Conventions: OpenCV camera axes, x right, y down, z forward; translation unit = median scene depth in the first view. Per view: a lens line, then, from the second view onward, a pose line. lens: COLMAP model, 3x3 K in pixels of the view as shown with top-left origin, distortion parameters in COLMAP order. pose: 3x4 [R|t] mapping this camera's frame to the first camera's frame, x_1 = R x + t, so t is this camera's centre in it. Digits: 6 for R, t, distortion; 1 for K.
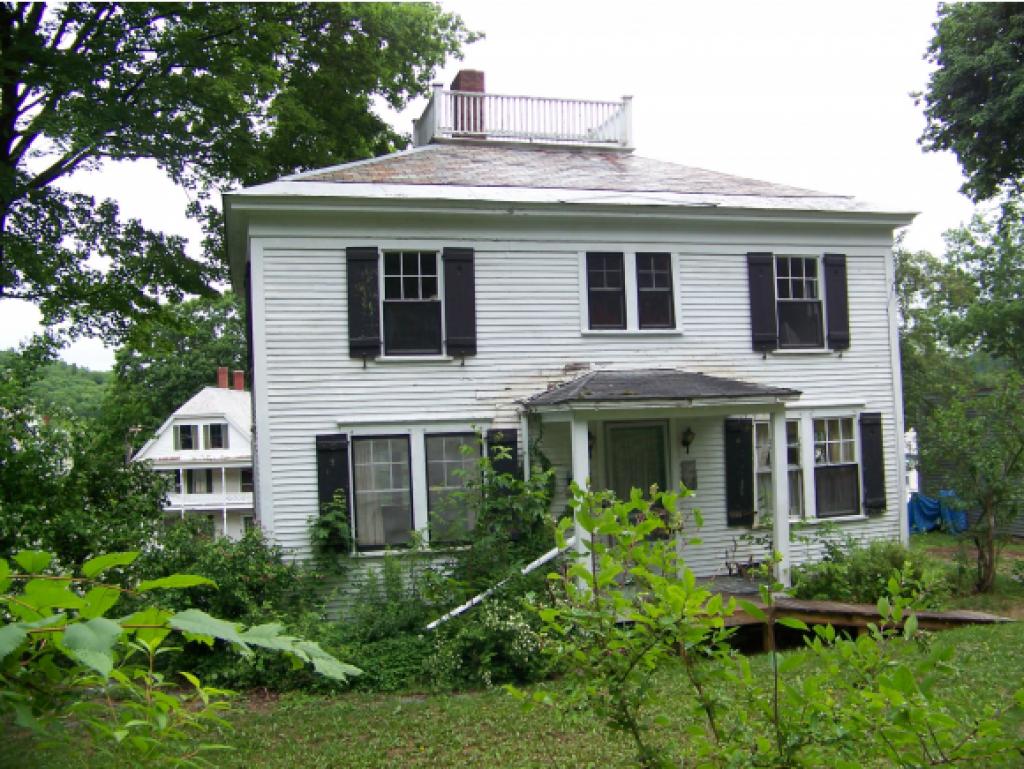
lens RADIAL K [[1062.4, 0, 515.0], [0, 1062.4, 390.1], [0, 0, 1]] dist [-0.167381, 0.000000]
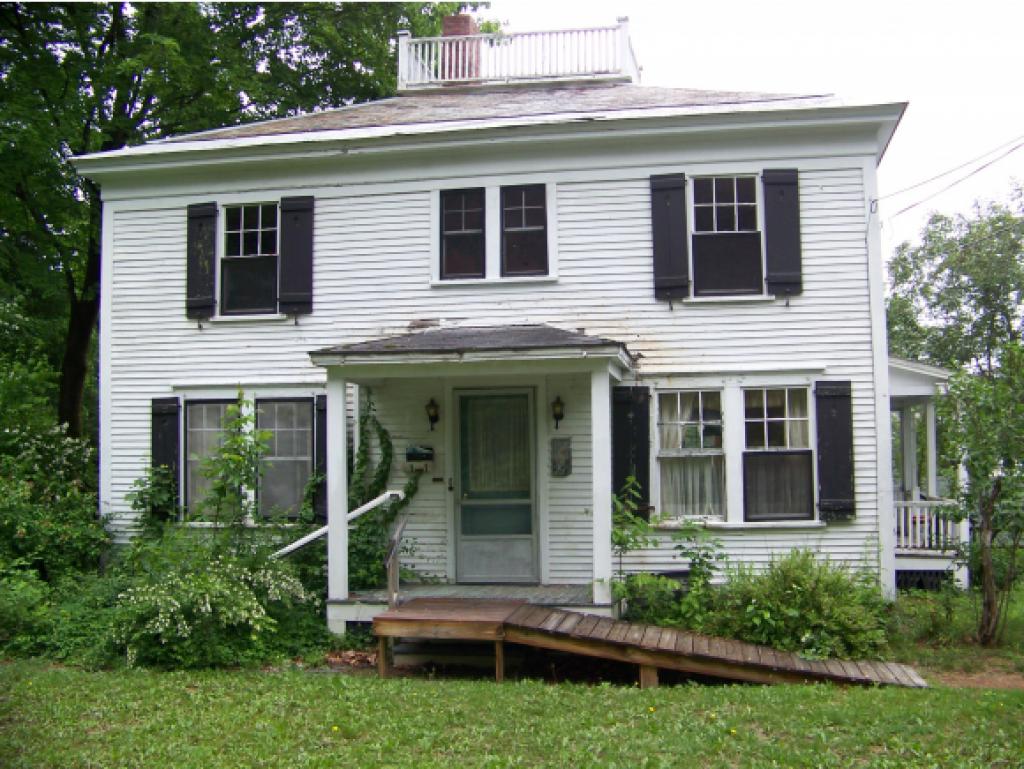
lens RADIAL K [[1062.4, 0, 515.3], [0, 1062.4, 378.7], [0, 0, 1]] dist [-0.167381, 0.000000]
pose [[0.898779, -0.004981, -0.438373, 0.483238], [-0.007188, 0.999634, -0.026097, 0.042726], [0.438343, 0.026606, 0.898414, 0.256613]]
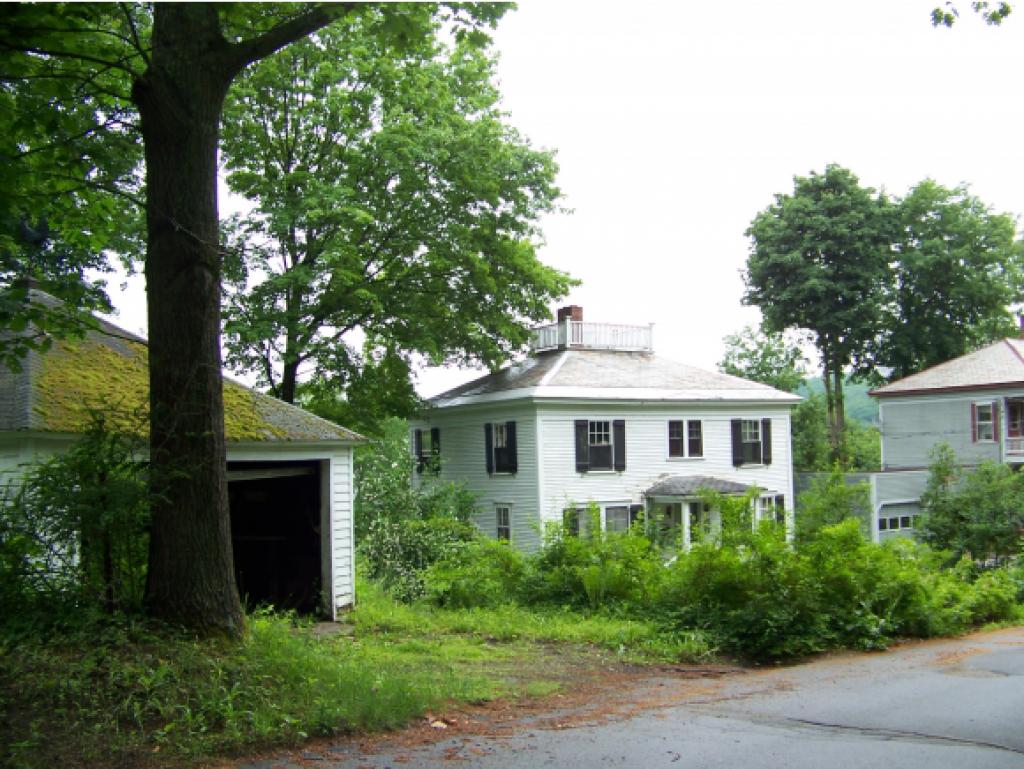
lens RADIAL K [[1062.4, 0, 511.0], [0, 1062.4, 387.6], [0, 0, 1]] dist [-0.167381, 0.000000]
pose [[0.963262, 0.030435, 0.266832, -0.784604], [-0.021832, 0.999144, -0.035151, -0.112283], [-0.267673, 0.028034, 0.963102, -0.936696]]
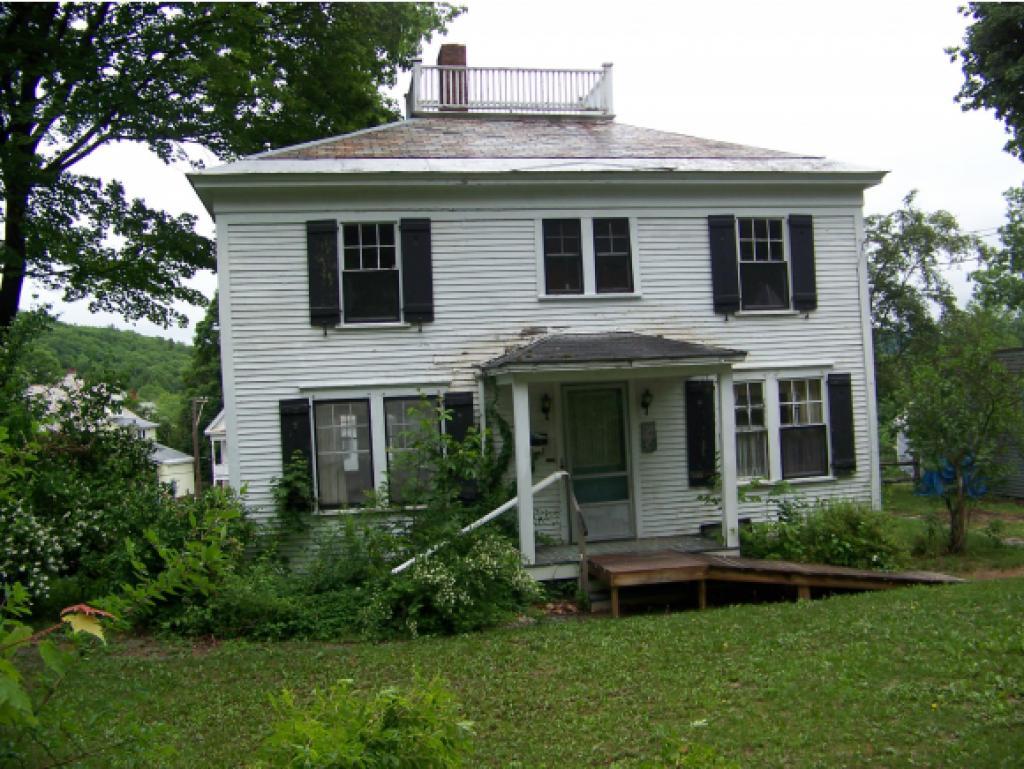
lens RADIAL K [[1062.4, 0, 514.8], [0, 1062.4, 386.3], [0, 0, 1]] dist [-0.167381, 0.000000]
pose [[0.995991, -0.010552, -0.088825, 0.126462], [0.012814, 0.999607, 0.024927, 0.005274], [0.088527, -0.025965, 0.995735, -0.025056]]
